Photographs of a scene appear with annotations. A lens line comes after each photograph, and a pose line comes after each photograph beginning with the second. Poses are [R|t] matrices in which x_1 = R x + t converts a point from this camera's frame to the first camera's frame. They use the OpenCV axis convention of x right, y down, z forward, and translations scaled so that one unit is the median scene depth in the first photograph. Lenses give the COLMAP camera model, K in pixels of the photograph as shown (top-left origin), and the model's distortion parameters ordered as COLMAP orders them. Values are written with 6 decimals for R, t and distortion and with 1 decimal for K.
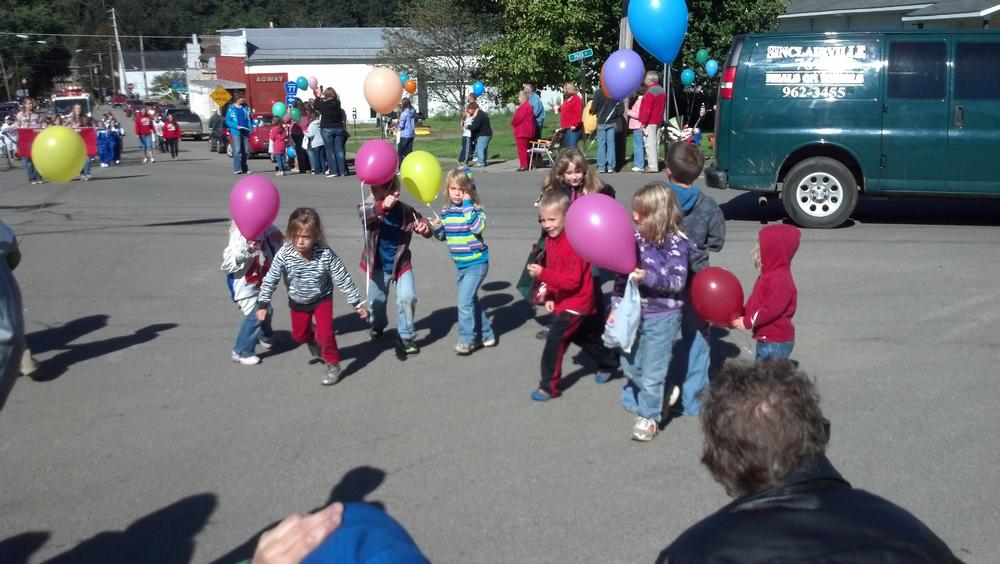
lens RADIAL K [[1092.8, 0, 498.6], [0, 1092.8, 345.6], [0, 0, 1]] dist [0.132065, -0.361887]
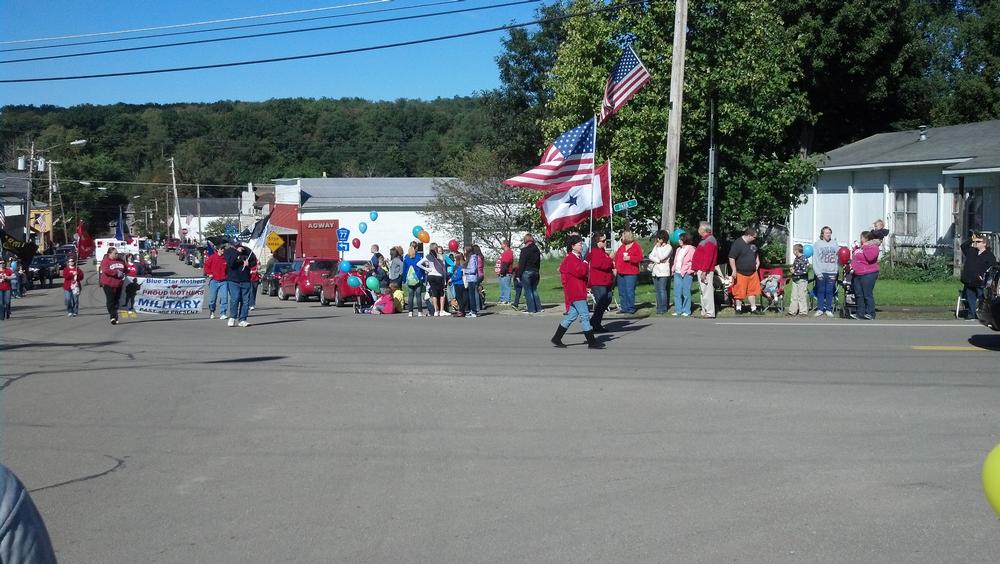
lens RADIAL K [[1143.3, 0, 491.3], [0, 1143.3, 283.2], [0, 0, 1]] dist [0.172566, -0.558583]
pose [[0.999171, 0.008605, -0.039790, -0.005104], [-0.015743, 0.983034, -0.182747, 0.004864], [0.037542, 0.183221, 0.982355, -0.036253]]
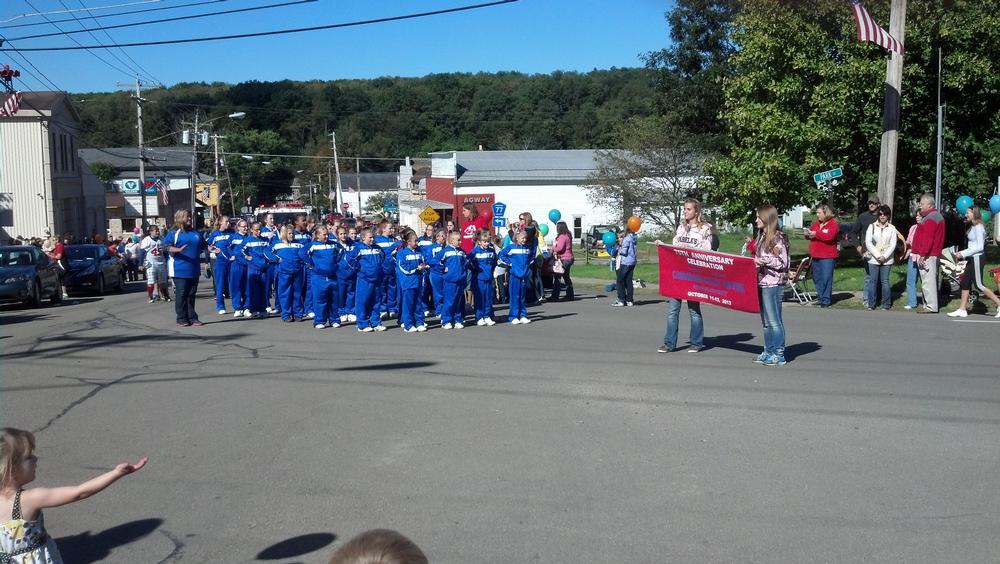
lens RADIAL K [[928.8, 0, 511.0], [0, 928.8, 342.3], [0, 0, 1]] dist [0.110172, -0.270510]
pose [[0.988191, 0.030935, -0.150070, -0.042230], [-0.043385, 0.995817, -0.080411, -0.042171], [0.146955, 0.085972, 0.985400, 0.166413]]
